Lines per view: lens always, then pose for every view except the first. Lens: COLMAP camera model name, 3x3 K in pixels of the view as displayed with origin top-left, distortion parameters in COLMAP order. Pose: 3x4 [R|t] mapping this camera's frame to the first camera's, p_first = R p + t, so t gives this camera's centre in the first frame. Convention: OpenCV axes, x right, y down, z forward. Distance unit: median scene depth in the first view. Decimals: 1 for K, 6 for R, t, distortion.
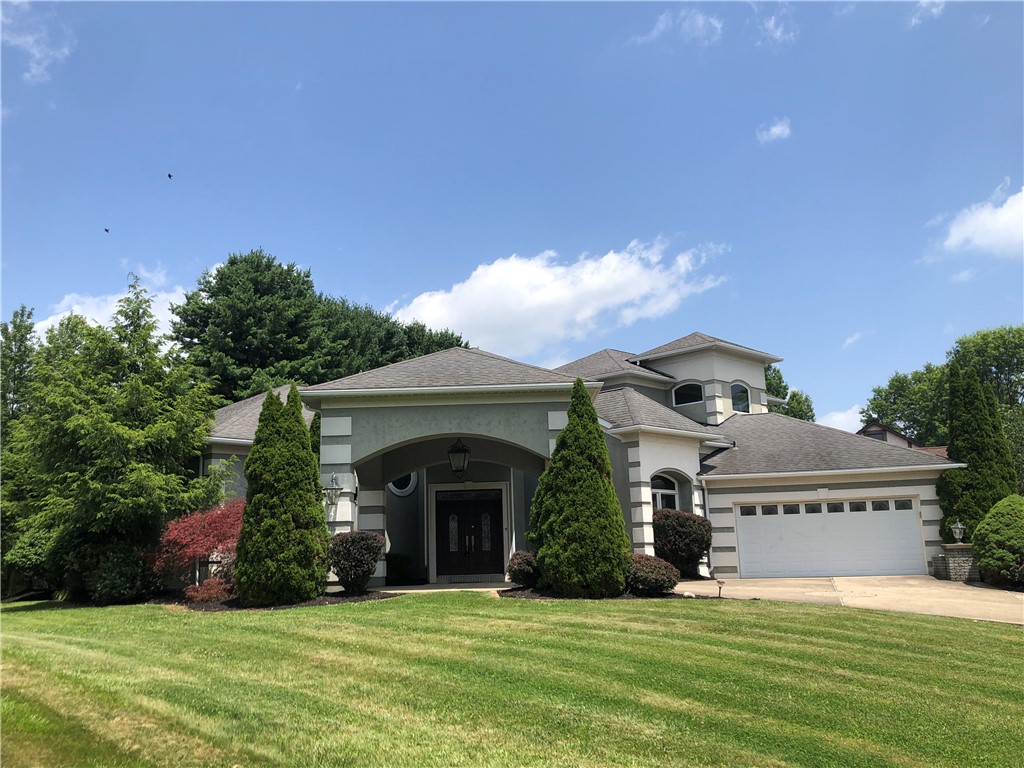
lens RADIAL K [[932.7, 0, 512.0], [0, 932.7, 384.0], [0, 0, 1]] dist [0.016148, -0.002586]
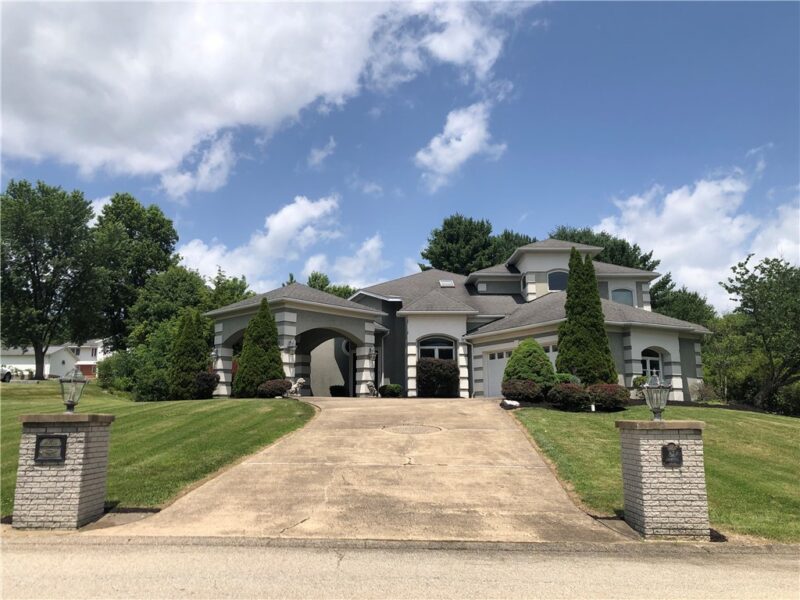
lens RADIAL K [[674.9, 0, 400.0], [0, 674.9, 300.0], [0, 0, 1]] dist [0.122888, 0.000401]
pose [[0.725841, -0.104122, -0.679937, 0.940911], [0.113589, 0.993050, -0.030812, 0.058314], [0.678419, -0.054869, 0.732623, 0.055611]]
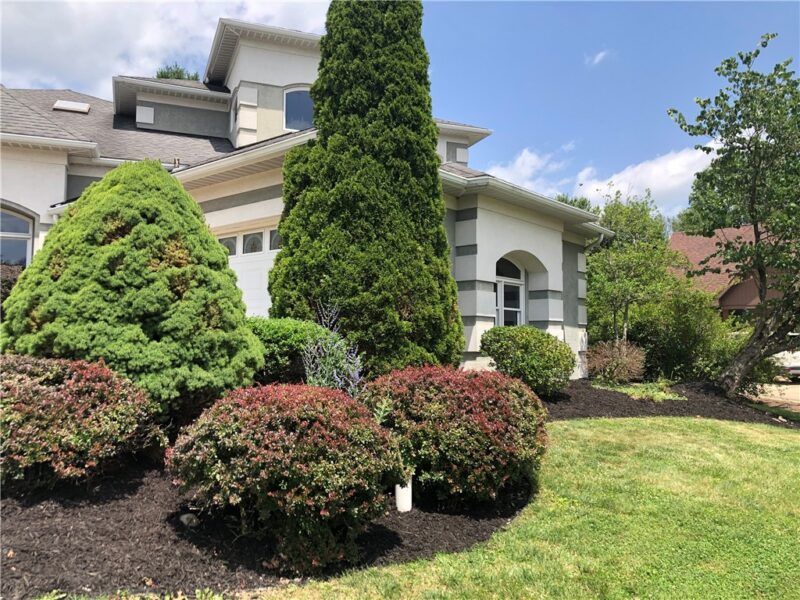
lens RADIAL K [[658.0, 0, 378.7], [0, 658.0, 298.1], [0, 0, 1]] dist [0.036562, -0.000787]
pose [[0.908212, -0.005113, -0.418478, 0.585876], [0.052103, 0.993527, 0.100938, 0.125114], [0.415254, -0.113477, 0.902600, 0.688383]]
